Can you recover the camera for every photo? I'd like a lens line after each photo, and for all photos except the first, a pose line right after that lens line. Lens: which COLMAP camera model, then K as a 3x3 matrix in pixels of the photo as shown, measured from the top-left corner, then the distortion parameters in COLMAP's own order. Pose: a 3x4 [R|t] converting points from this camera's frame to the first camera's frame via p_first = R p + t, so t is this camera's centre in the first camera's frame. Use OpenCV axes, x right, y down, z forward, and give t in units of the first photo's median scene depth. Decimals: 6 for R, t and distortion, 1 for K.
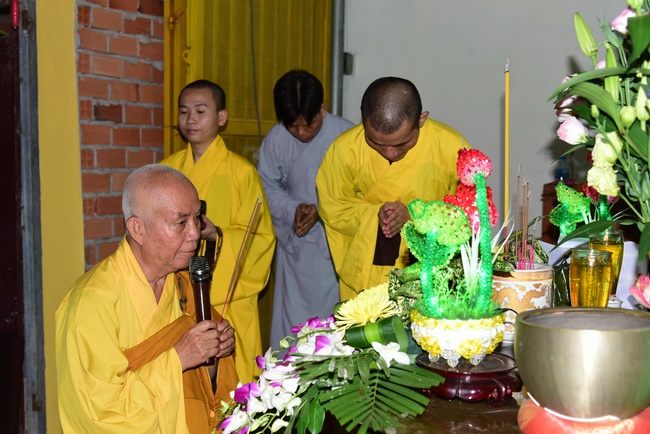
lens RADIAL K [[896.2, 0, 323.9], [0, 896.2, 216.9], [0, 0, 1]] dist [-0.010665, 0.000000]
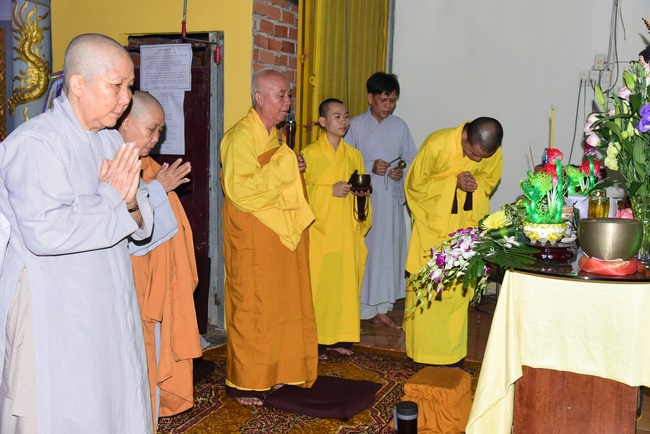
lens RADIAL K [[739.6, 0, 328.5], [0, 739.6, 218.1], [0, 0, 1]] dist [-0.033784, 0.000000]
pose [[0.999461, 0.012406, 0.030388, -0.193918], [-0.013471, 0.999293, 0.035090, 0.017821], [-0.029932, -0.035481, 0.998922, -0.354474]]
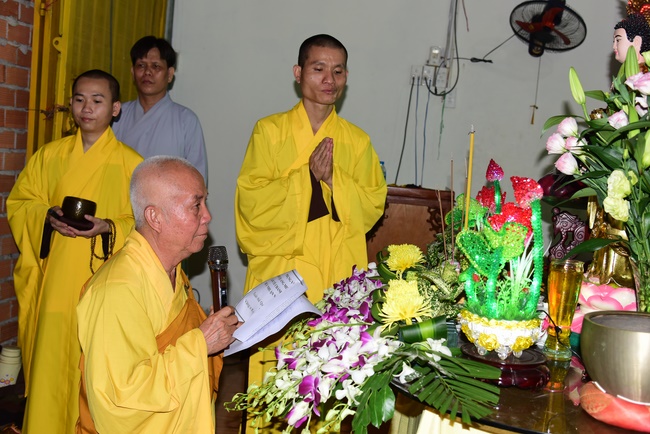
lens RADIAL K [[791.2, 0, 327.3], [0, 791.2, 219.0], [0, 0, 1]] dist [-0.038895, 0.000000]
pose [[0.941978, 0.038335, 0.333479, -0.185870], [-0.047841, 0.998648, 0.020336, -0.012326], [-0.332249, -0.035110, 0.942538, 0.042299]]
